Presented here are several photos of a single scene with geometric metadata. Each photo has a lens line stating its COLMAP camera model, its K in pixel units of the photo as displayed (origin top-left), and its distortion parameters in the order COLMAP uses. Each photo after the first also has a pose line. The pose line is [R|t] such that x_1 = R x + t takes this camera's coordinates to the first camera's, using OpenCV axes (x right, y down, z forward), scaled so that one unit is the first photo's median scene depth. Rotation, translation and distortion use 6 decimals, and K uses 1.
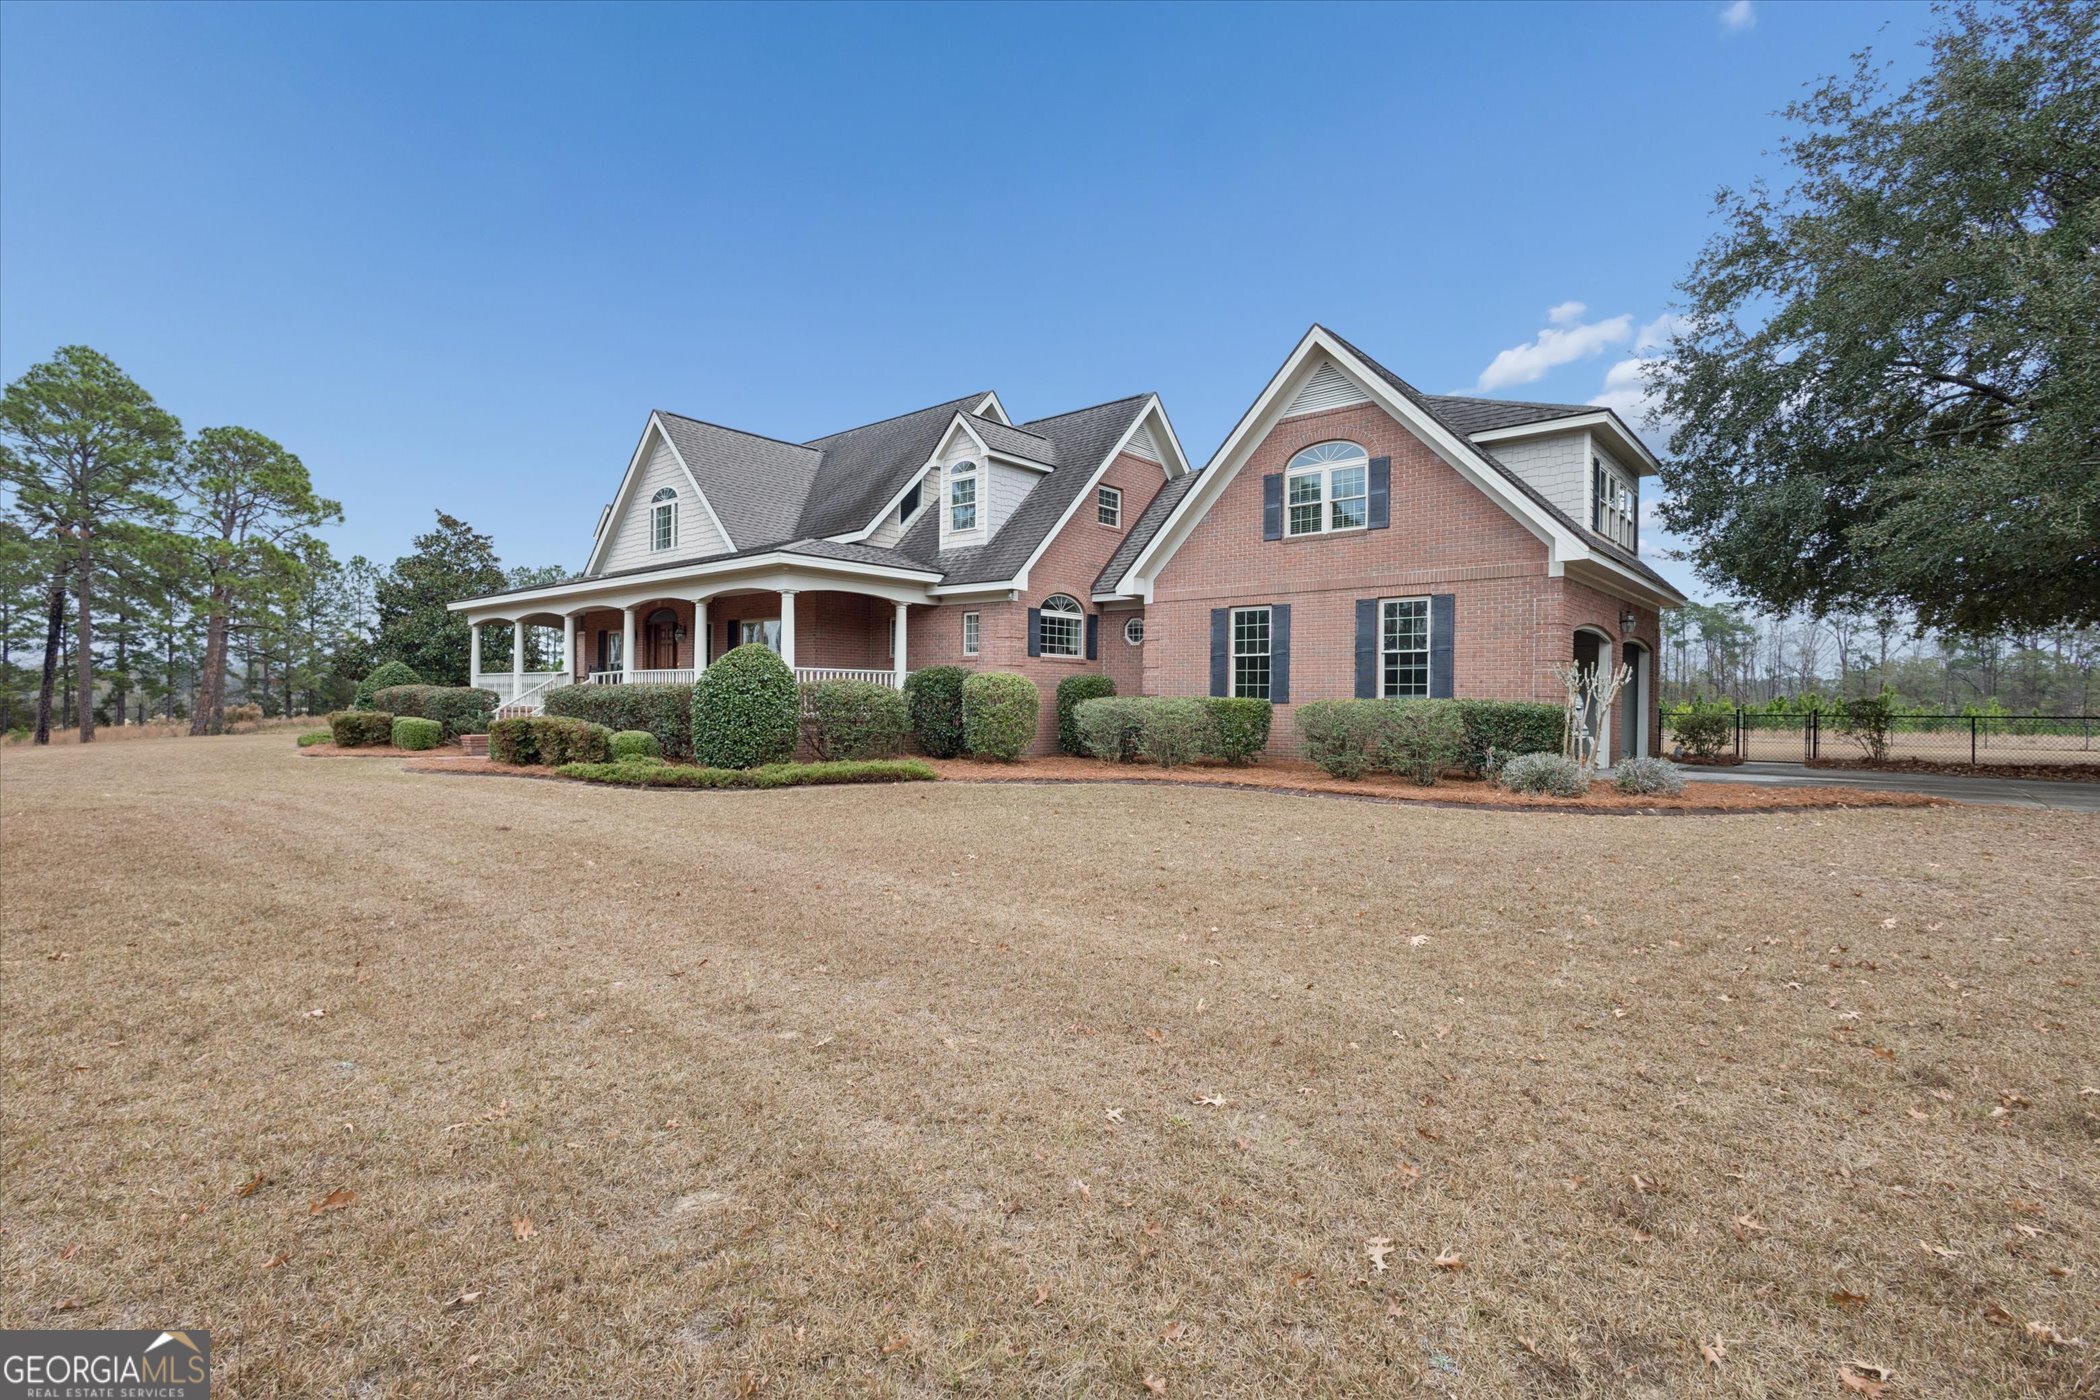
lens RADIAL K [[987.5, 0, 1042.6], [0, 987.5, 678.3], [0, 0, 1]] dist [0.011017, -0.001512]
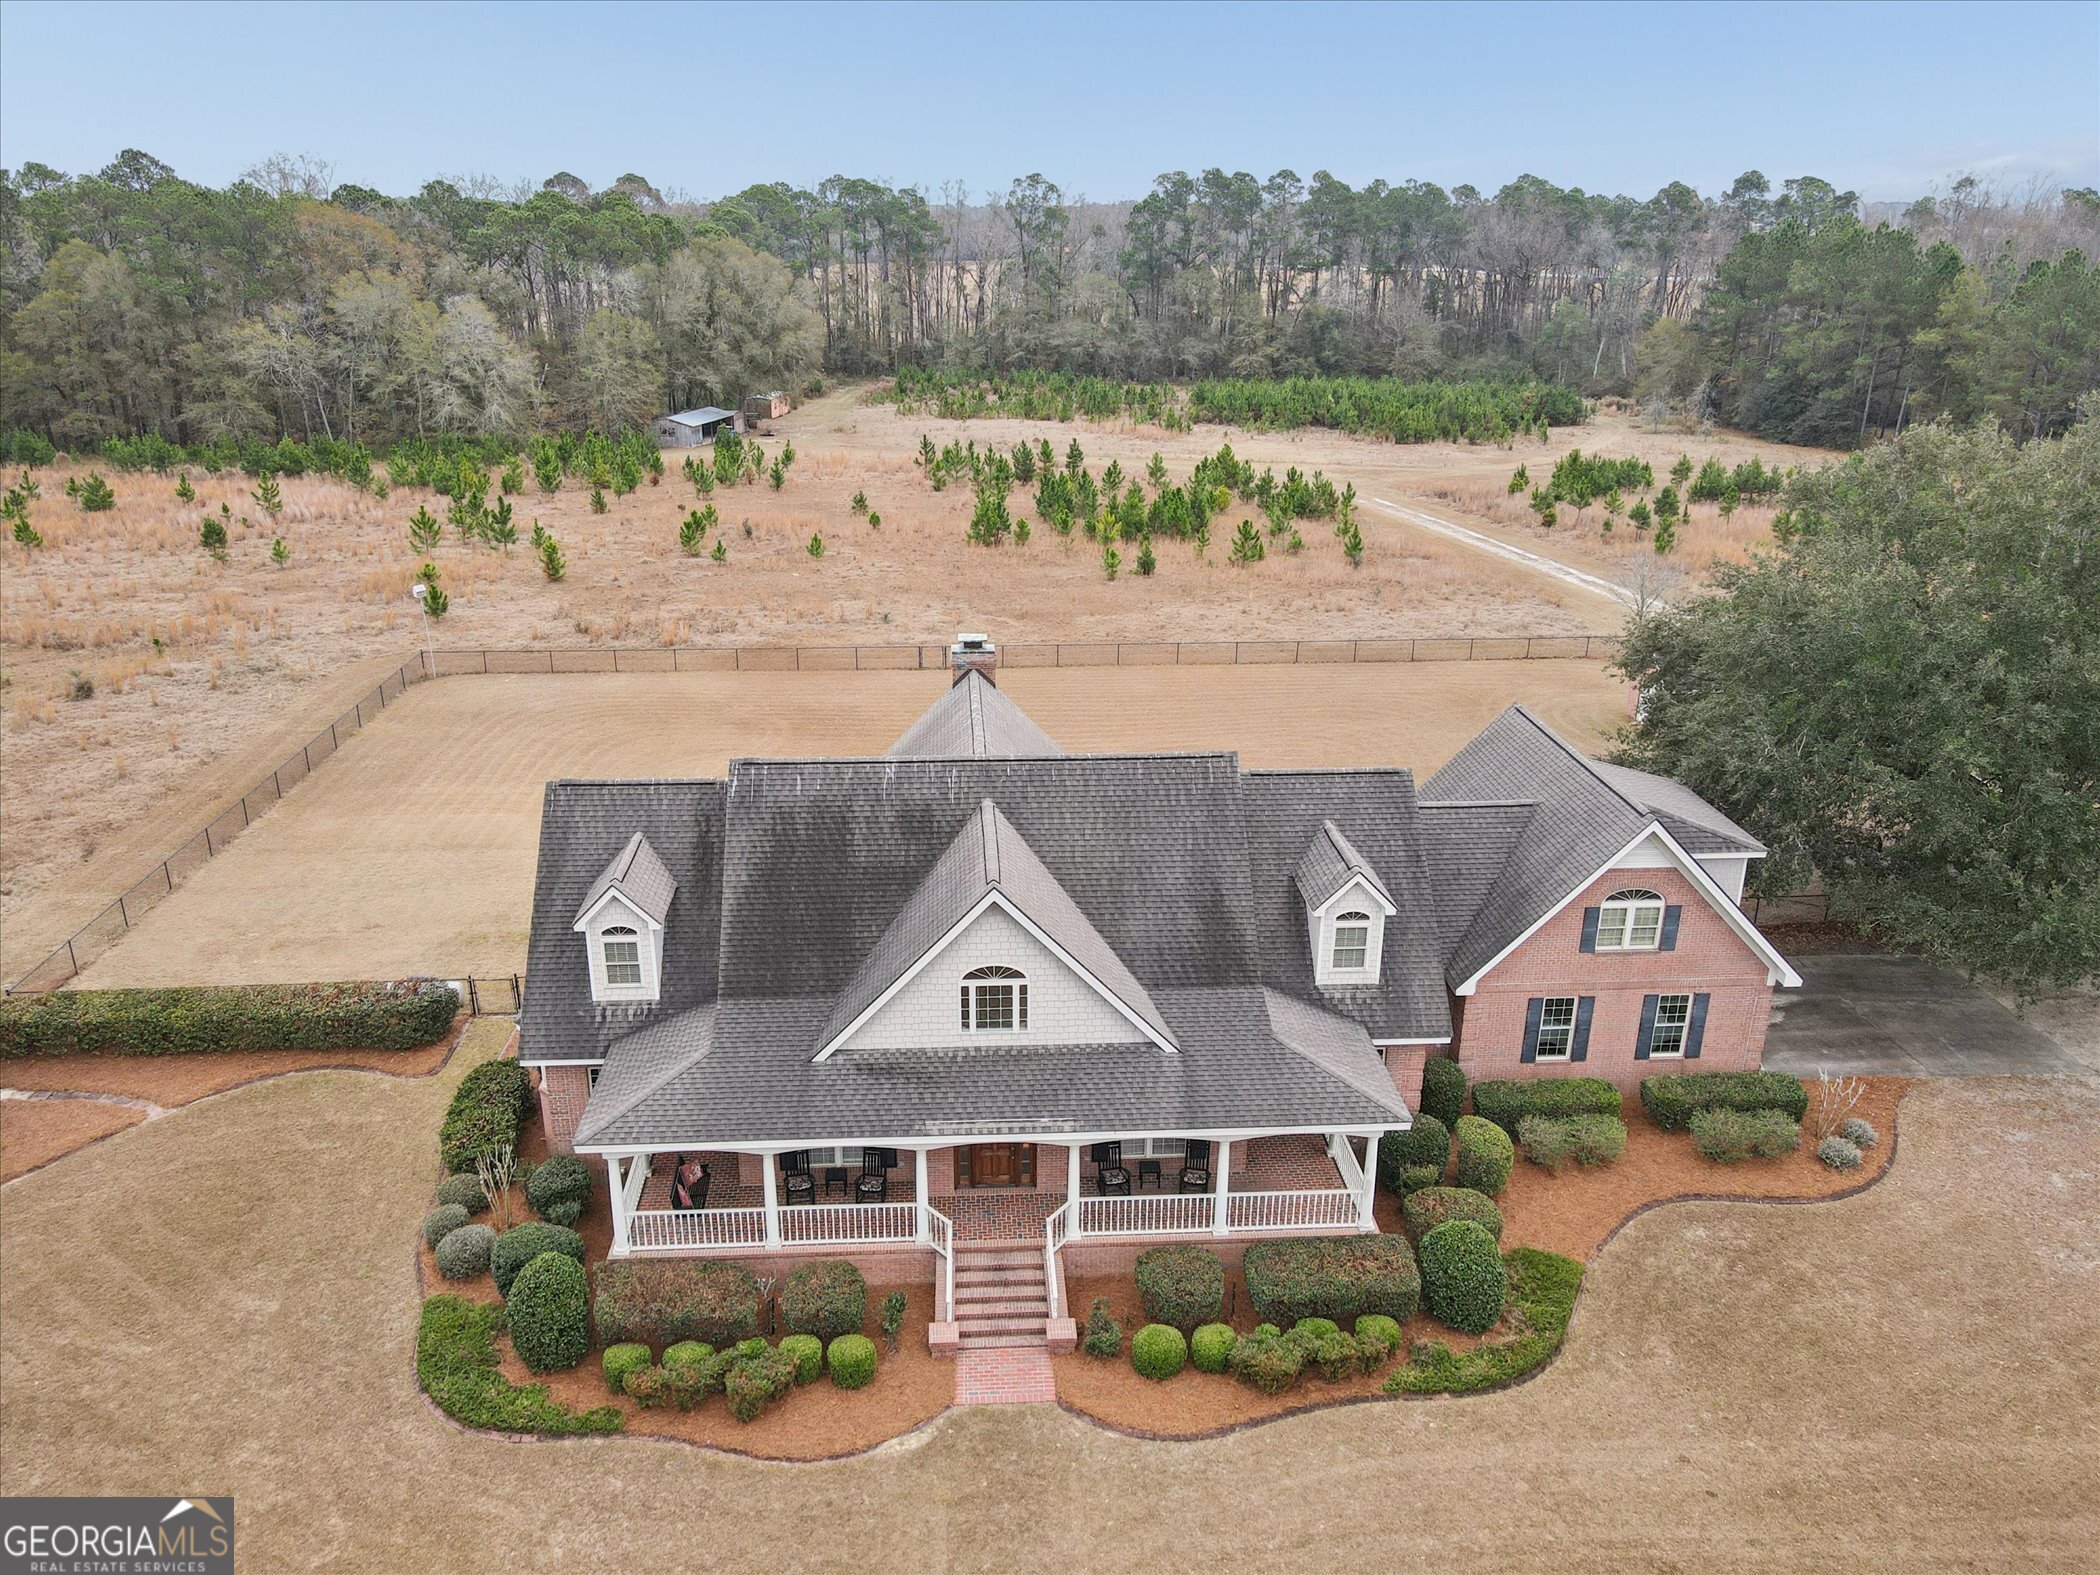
lens RADIAL K [[1539.5, 0, 1038.8], [0, 1539.5, 785.9], [0, 0, 1]] dist [-0.003366, 0.038969]
pose [[0.707043, -0.256443, 0.659035, -1.450274], [-0.010341, 0.928083, 0.372229, -1.013299], [-0.707095, -0.269997, 0.653542, 0.218109]]
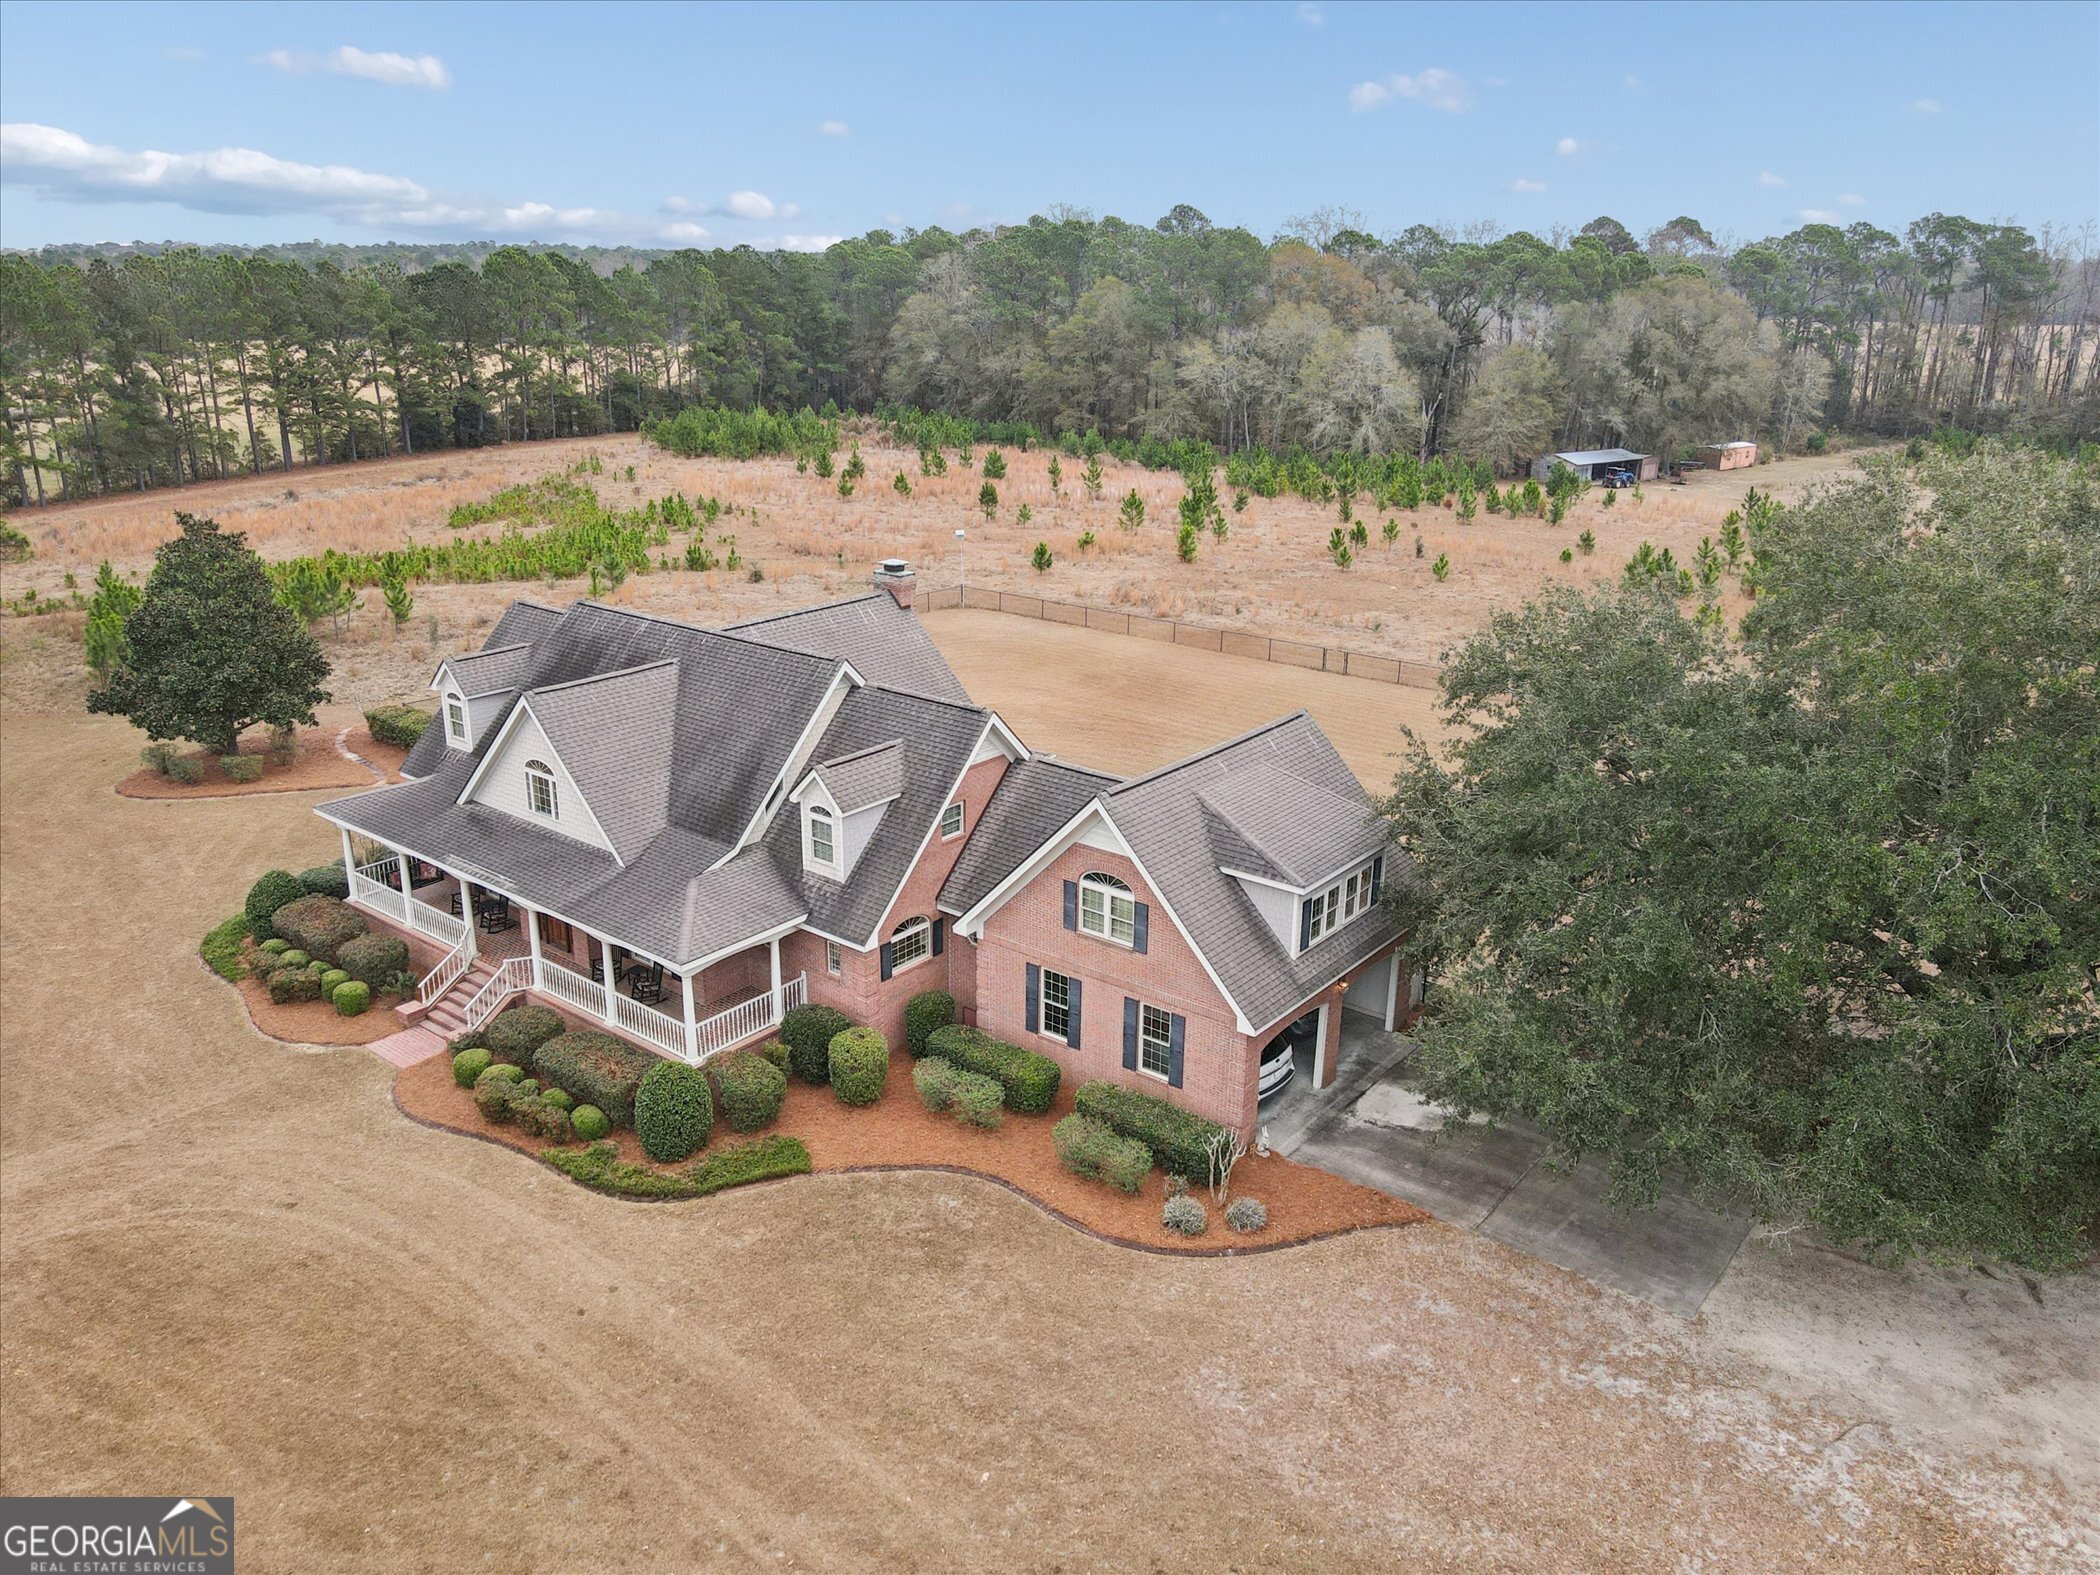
lens RADIAL K [[1539.5, 0, 1038.8], [0, 1539.5, 785.9], [0, 0, 1]] dist [-0.003366, 0.038969]
pose [[0.999015, -0.021329, 0.038914, 0.111002], [0.006761, 0.939839, 0.341551, -0.906298], [-0.043858, -0.340952, 0.939057, -0.718797]]
